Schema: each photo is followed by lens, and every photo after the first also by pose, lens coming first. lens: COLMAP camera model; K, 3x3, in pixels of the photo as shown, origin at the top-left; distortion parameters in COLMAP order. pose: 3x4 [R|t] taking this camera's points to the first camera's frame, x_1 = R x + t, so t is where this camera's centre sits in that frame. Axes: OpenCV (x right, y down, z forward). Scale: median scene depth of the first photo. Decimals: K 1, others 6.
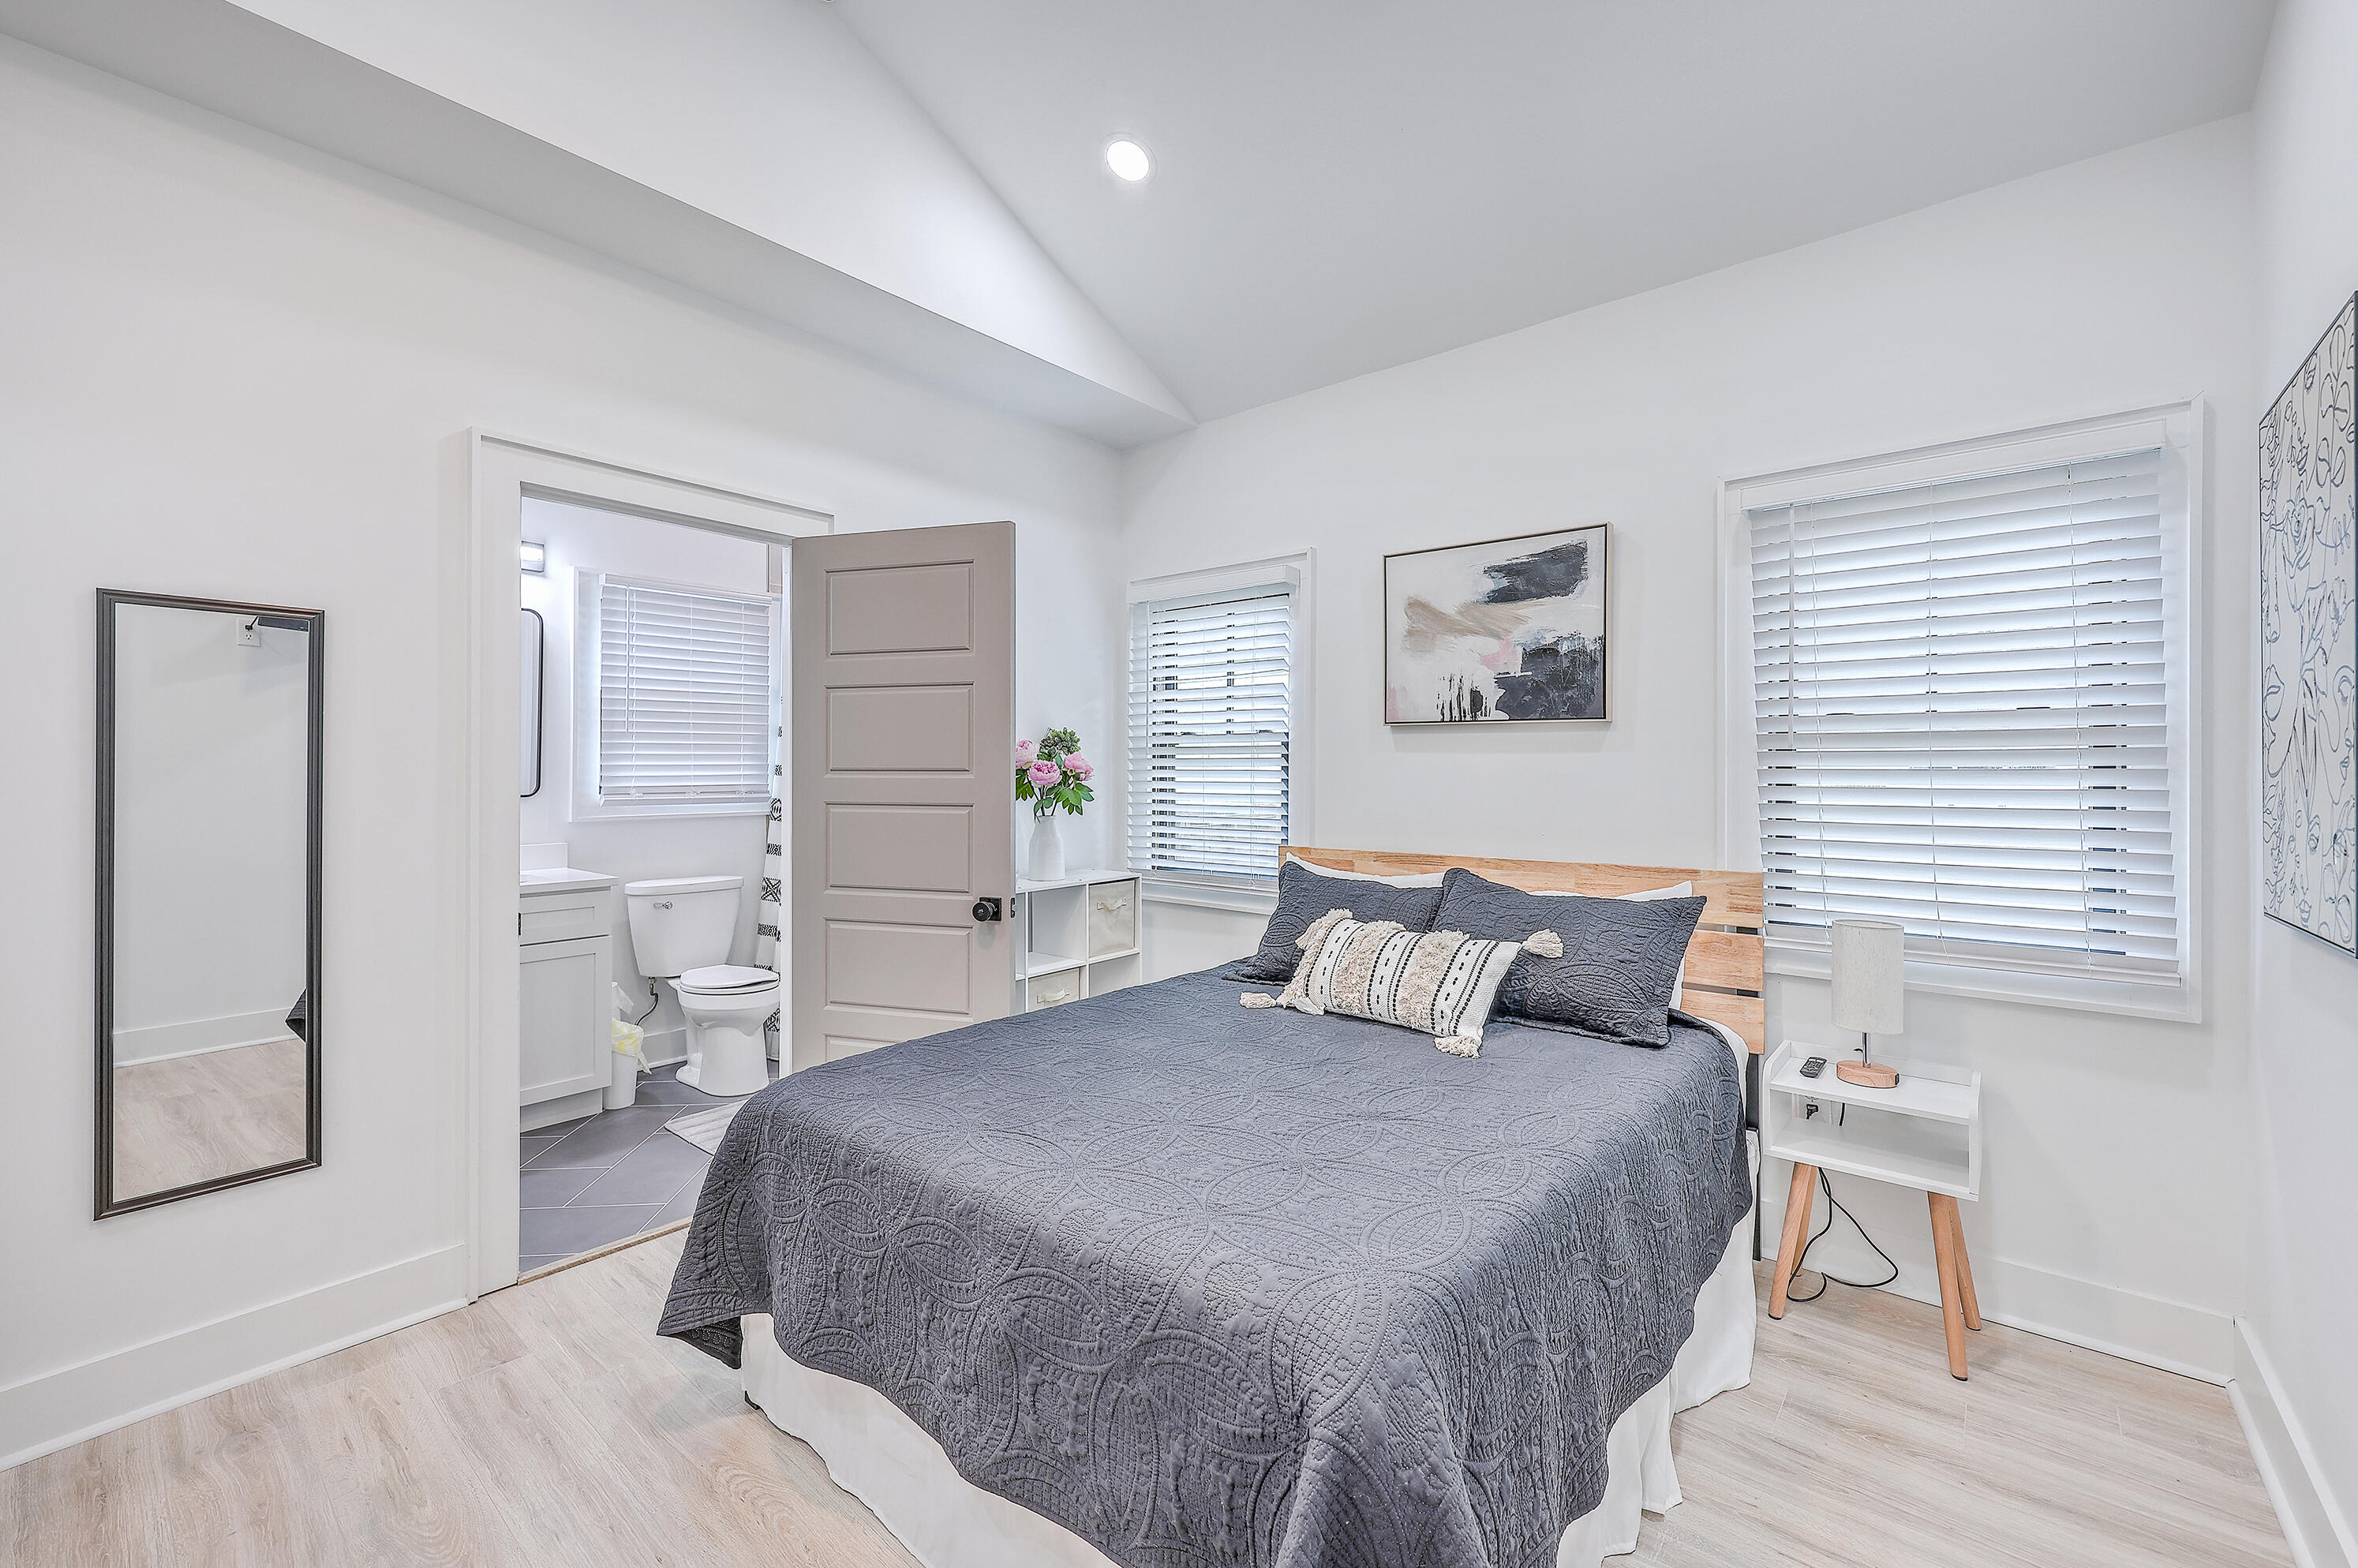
lens RADIAL K [[956.7, 0, 1168.7], [0, 956.7, 777.2], [0, 0, 1]] dist [0.002178, 0.000343]
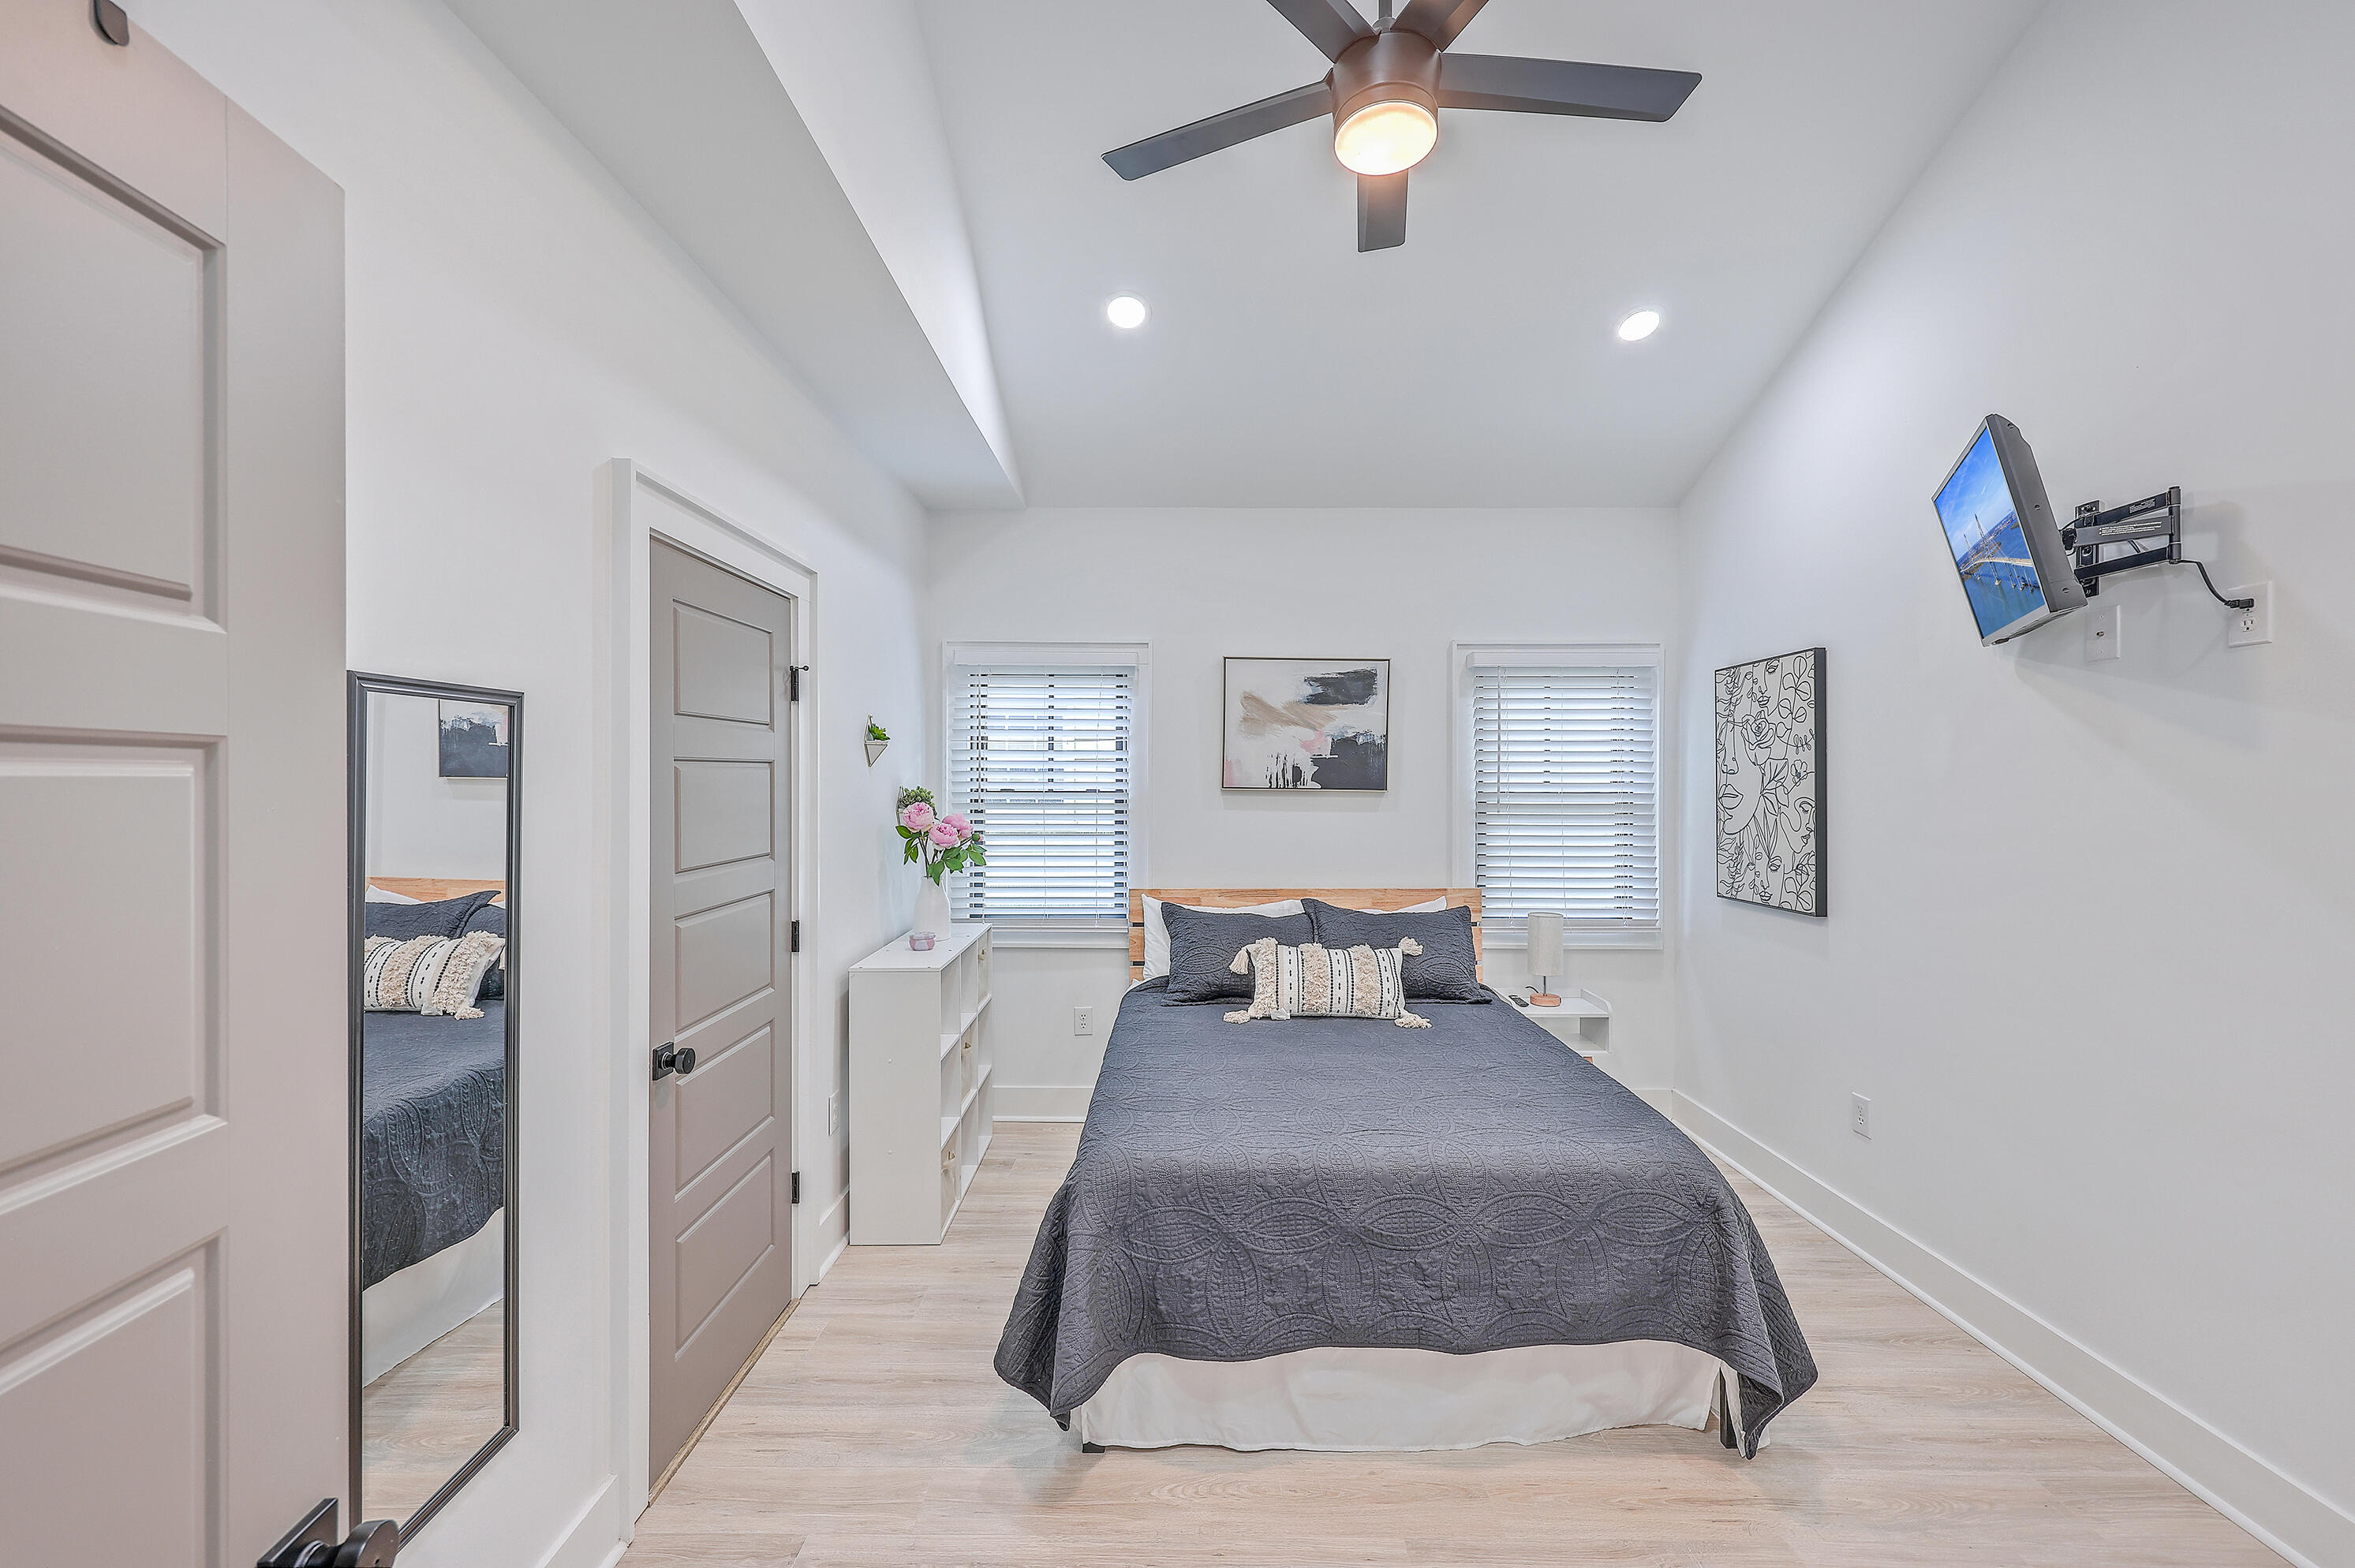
lens RADIAL K [[955.3, 0, 1178.6], [0, 955.3, 782.7], [0, 0, 1]] dist [0.002178, 0.000343]
pose [[0.767616, -0.005485, 0.640887, -0.731494], [0.006029, 0.999981, 0.001338, -0.075696], [-0.640882, 0.002837, 0.767634, 0.069699]]
